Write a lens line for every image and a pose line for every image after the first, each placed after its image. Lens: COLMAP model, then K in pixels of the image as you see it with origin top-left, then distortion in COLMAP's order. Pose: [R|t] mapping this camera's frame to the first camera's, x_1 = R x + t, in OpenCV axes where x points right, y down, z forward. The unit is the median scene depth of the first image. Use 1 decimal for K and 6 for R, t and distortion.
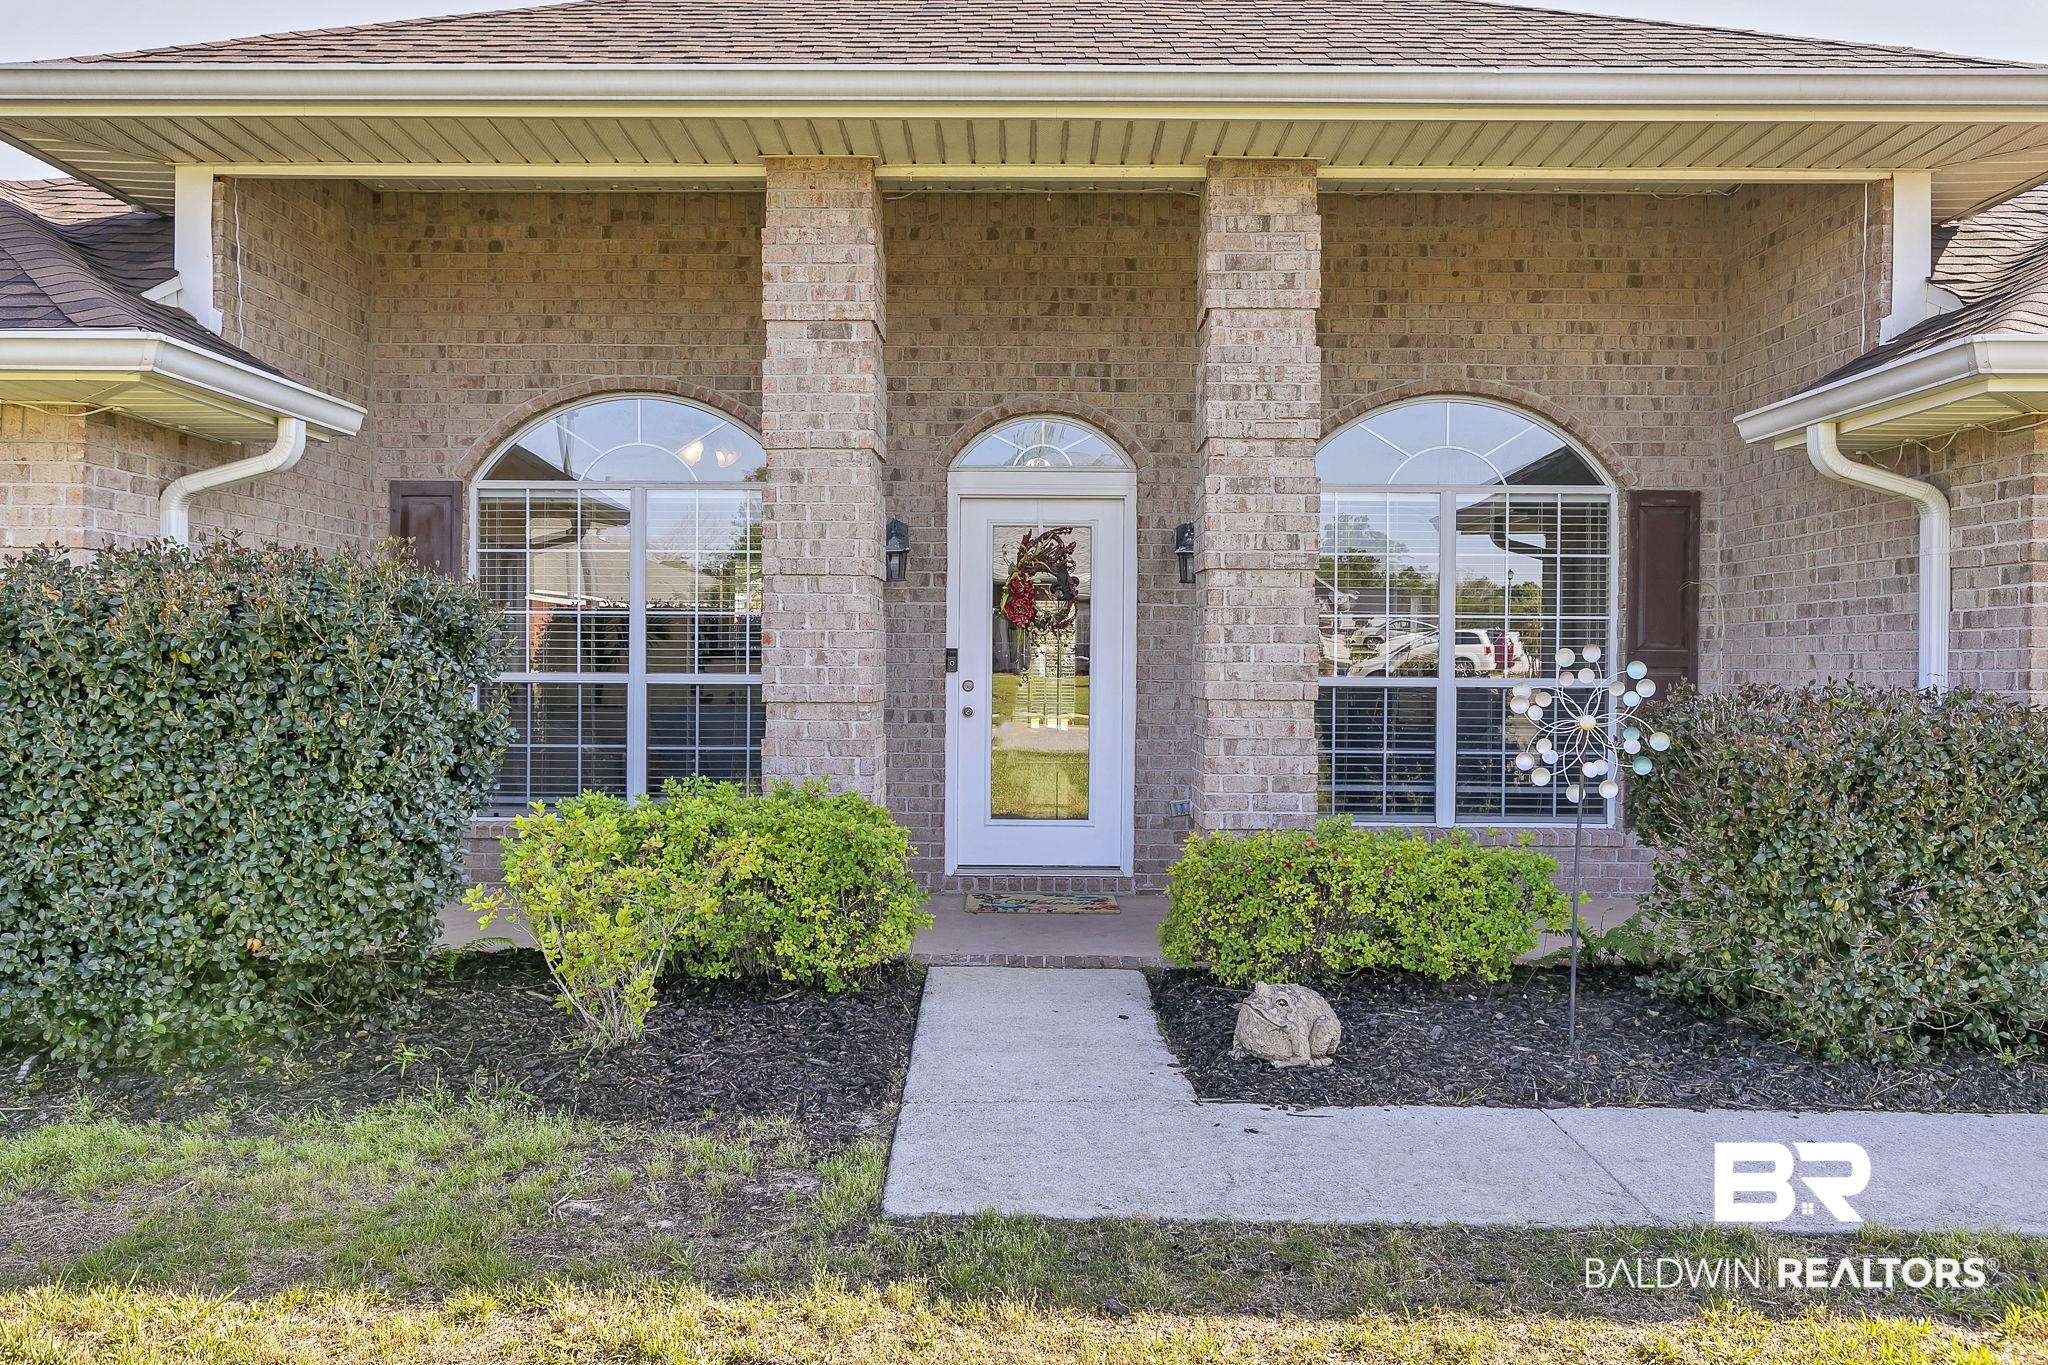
lens RADIAL K [[1444.6, 0, 1023.4], [0, 1444.6, 673.9], [0, 0, 1]] dist [0.000034, 0.001437]
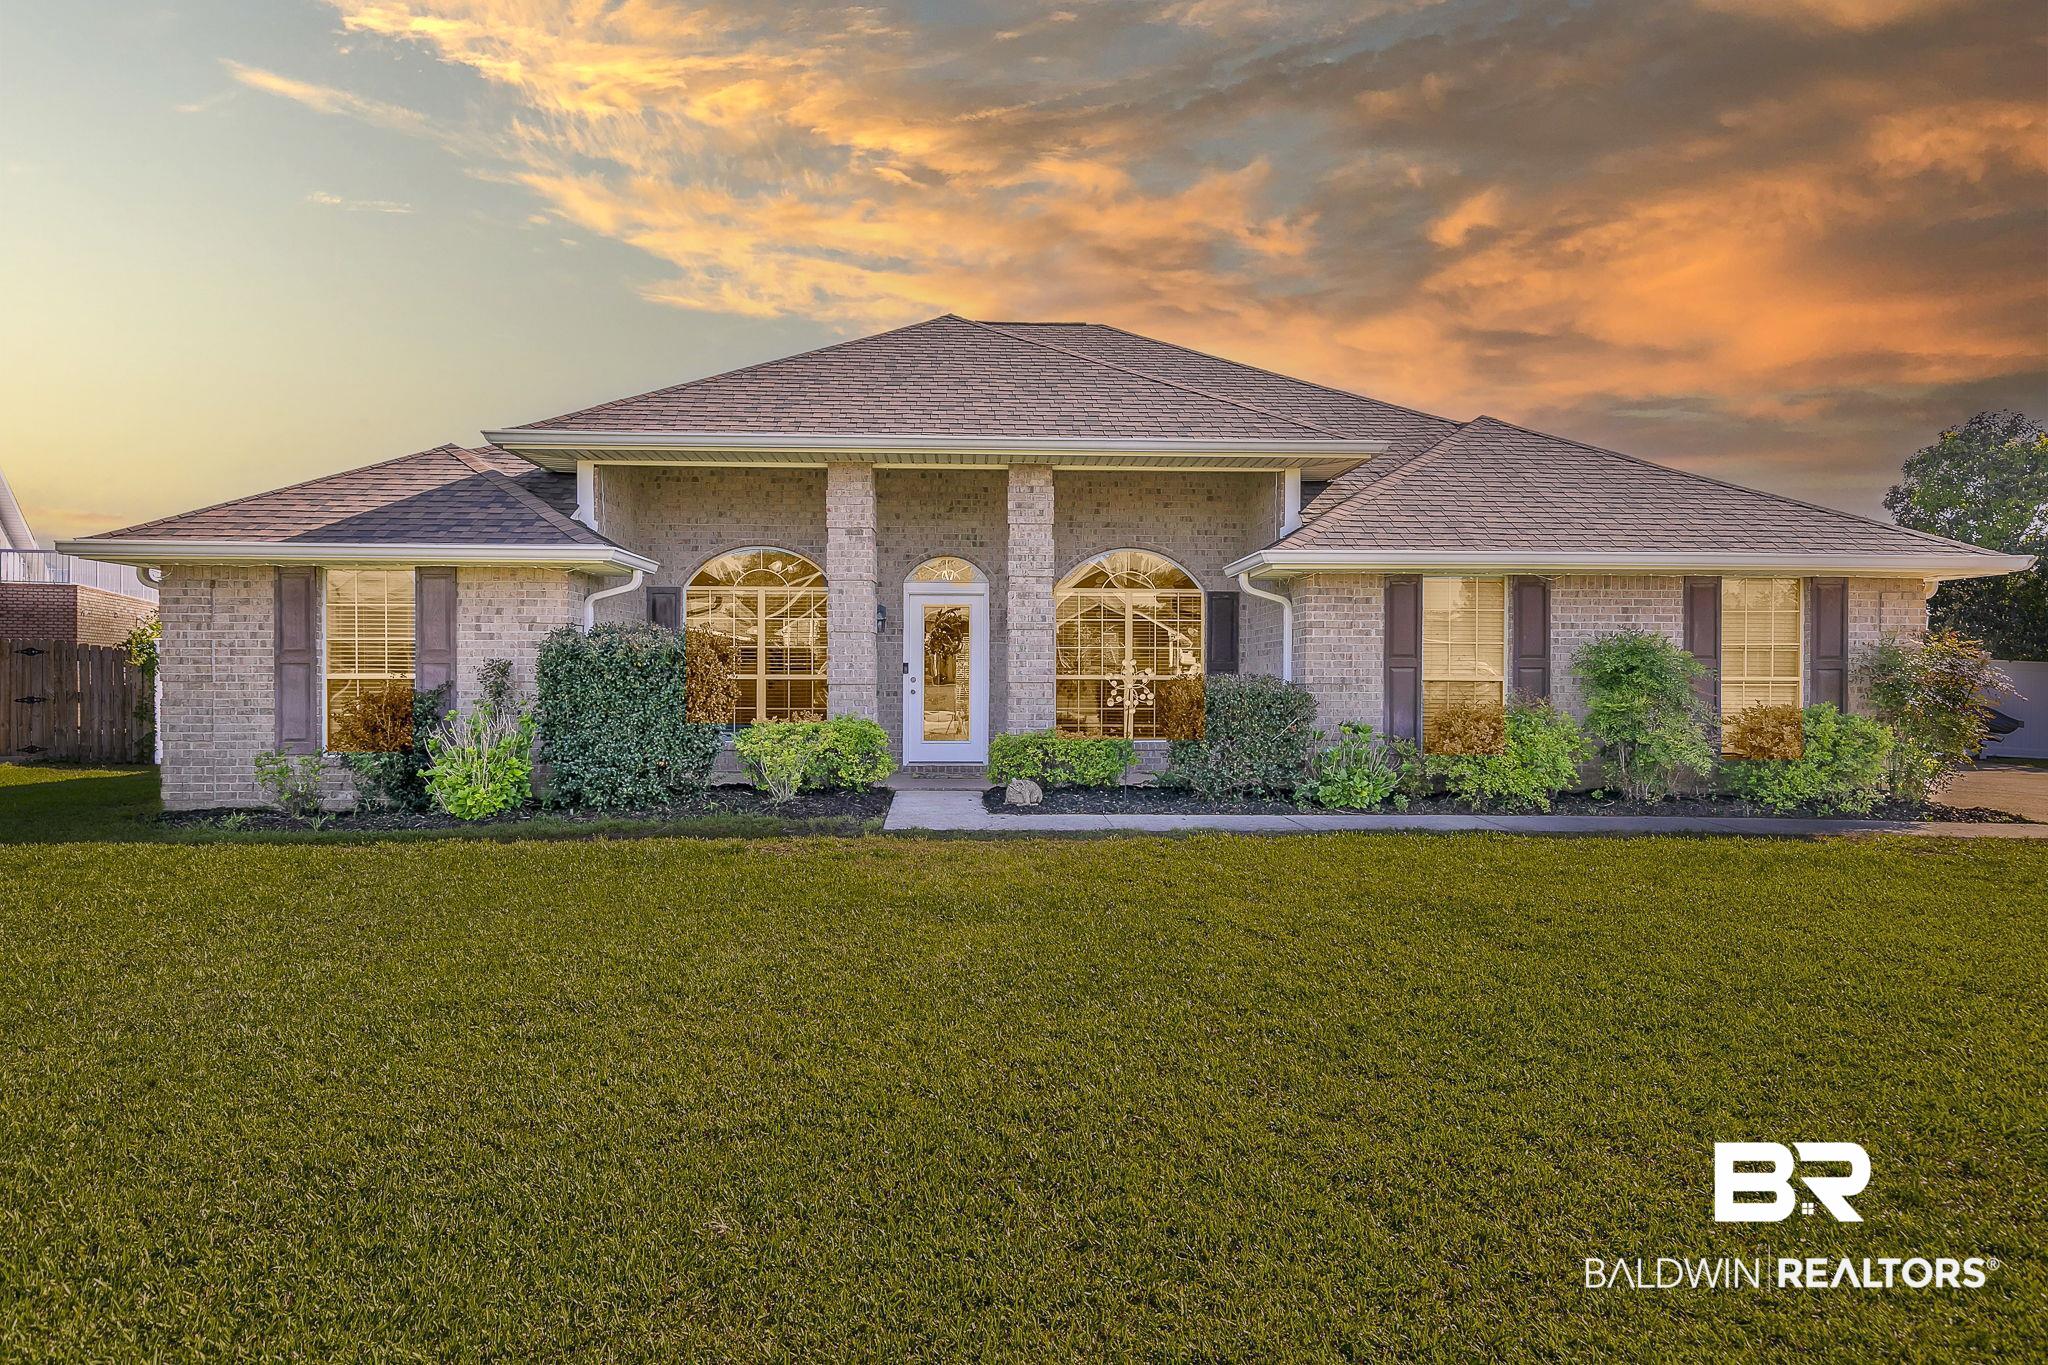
lens RADIAL K [[1123.0, 0, 1016.4], [0, 1123.0, 696.0], [0, 0, 1]] dist [0.013732, -0.000834]
pose [[0.999050, -0.004222, 0.043381, 0.054560], [0.003978, 0.999976, 0.005725, 0.029184], [-0.043405, -0.005547, 0.999042, -0.884930]]
